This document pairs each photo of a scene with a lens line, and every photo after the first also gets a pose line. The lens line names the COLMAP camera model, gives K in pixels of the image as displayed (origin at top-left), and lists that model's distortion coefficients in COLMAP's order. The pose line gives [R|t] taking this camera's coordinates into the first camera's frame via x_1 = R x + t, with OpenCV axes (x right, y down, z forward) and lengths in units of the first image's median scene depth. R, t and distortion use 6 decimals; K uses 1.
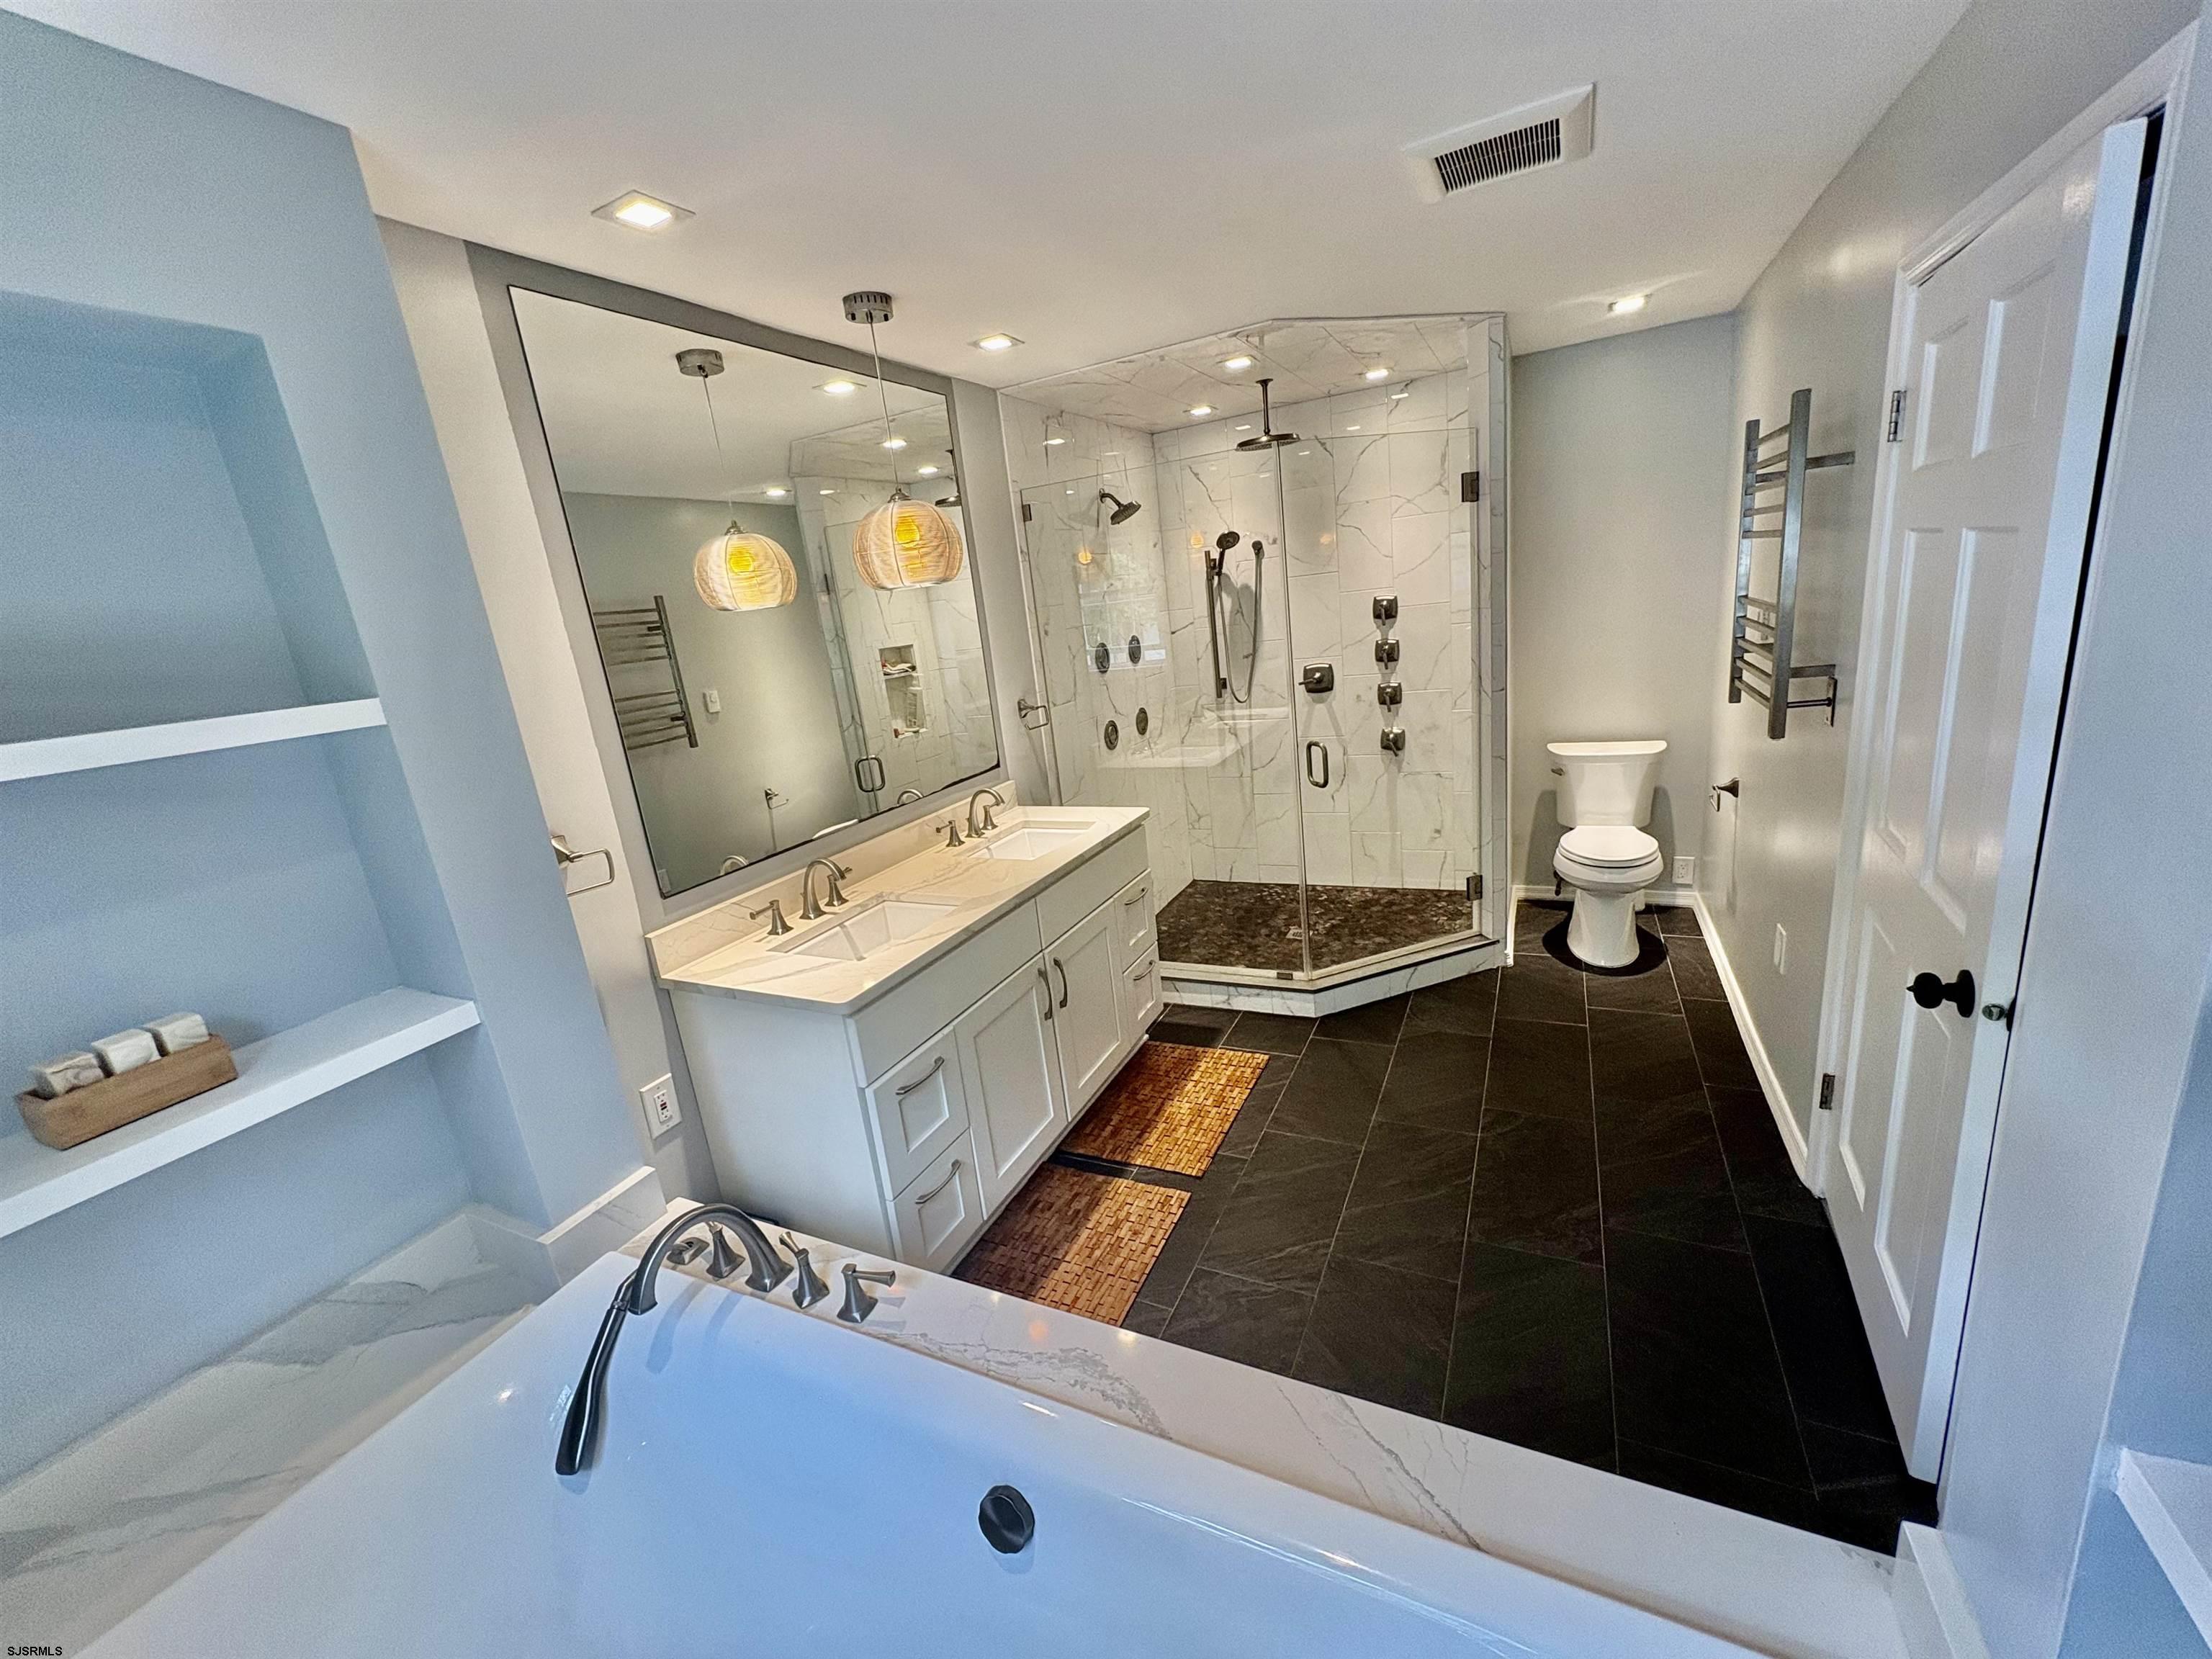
lens RADIAL K [[884.9, 0, 1106.0], [0, 884.9, 829.5], [0, 0, 1]] dist [0.001255, -0.000161]
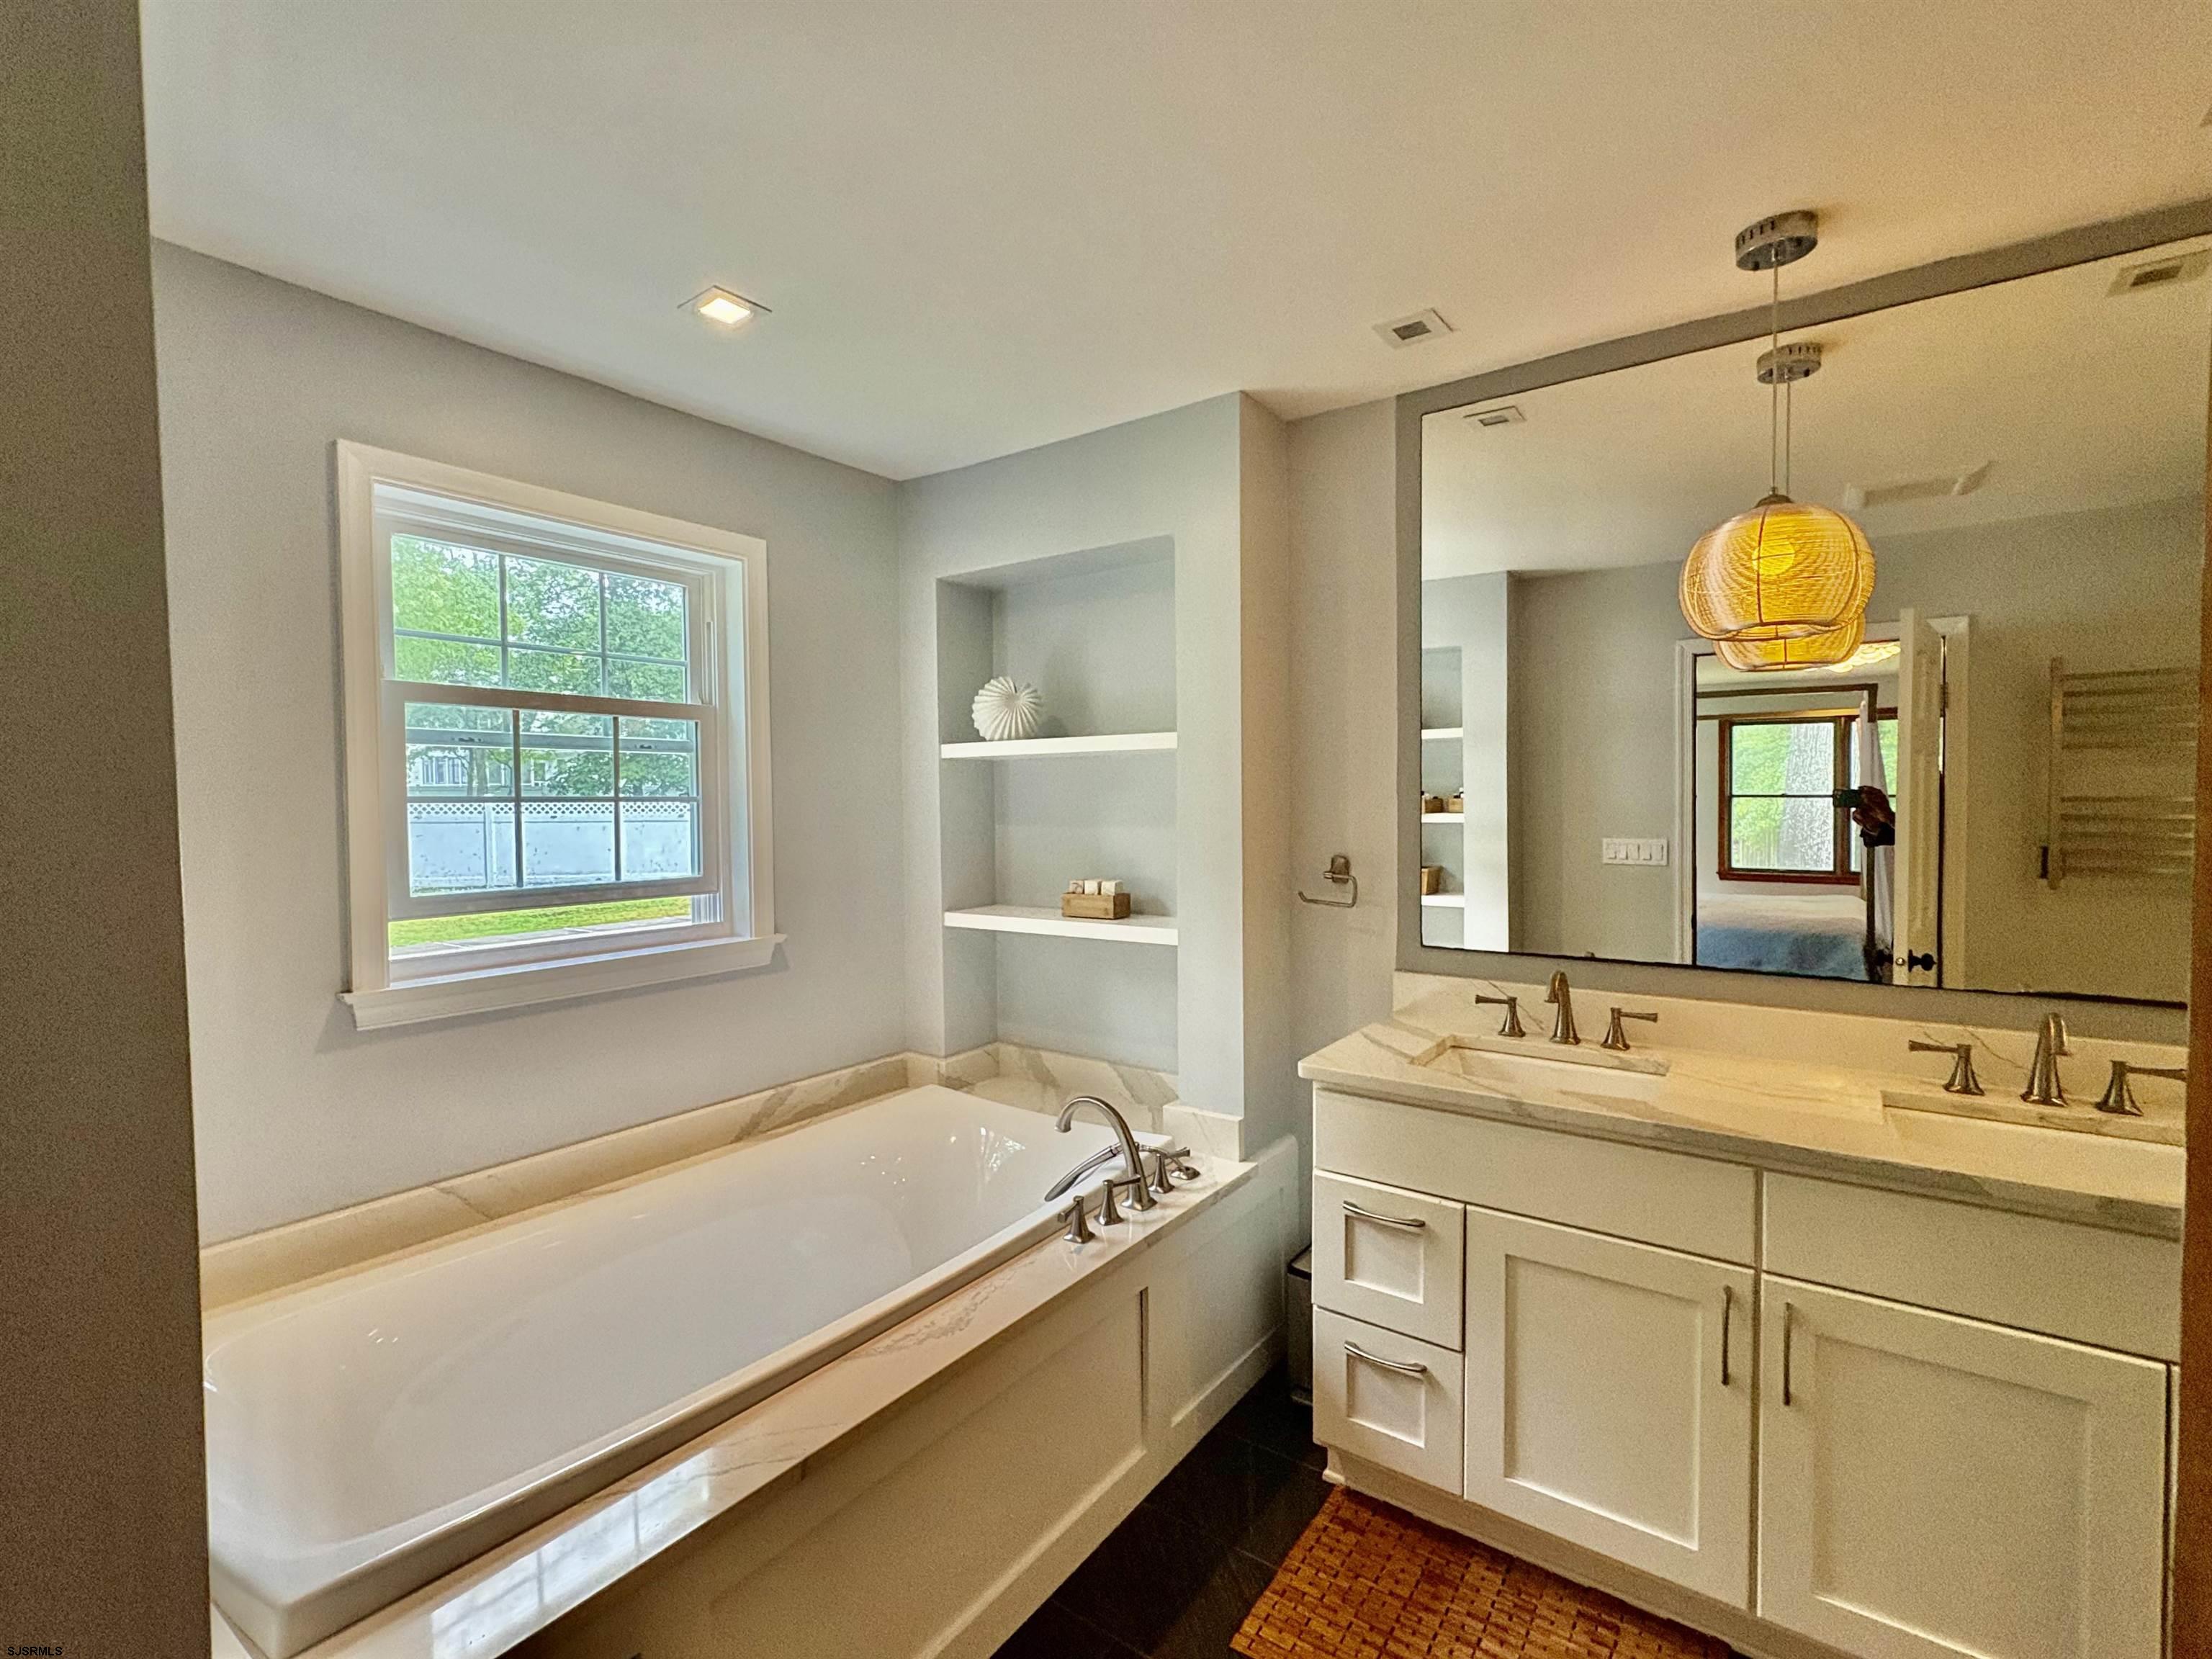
lens RADIAL K [[1022.6, 0, 1106.0], [0, 1022.6, 829.5], [0, 0, 1]] dist [-0.000810, 0.000093]
pose [[-0.173999, 0.143674, -0.974208, 0.671838], [-0.218904, 0.958903, 0.180514, -0.177811], [0.960107, 0.244667, -0.135398, 0.714920]]
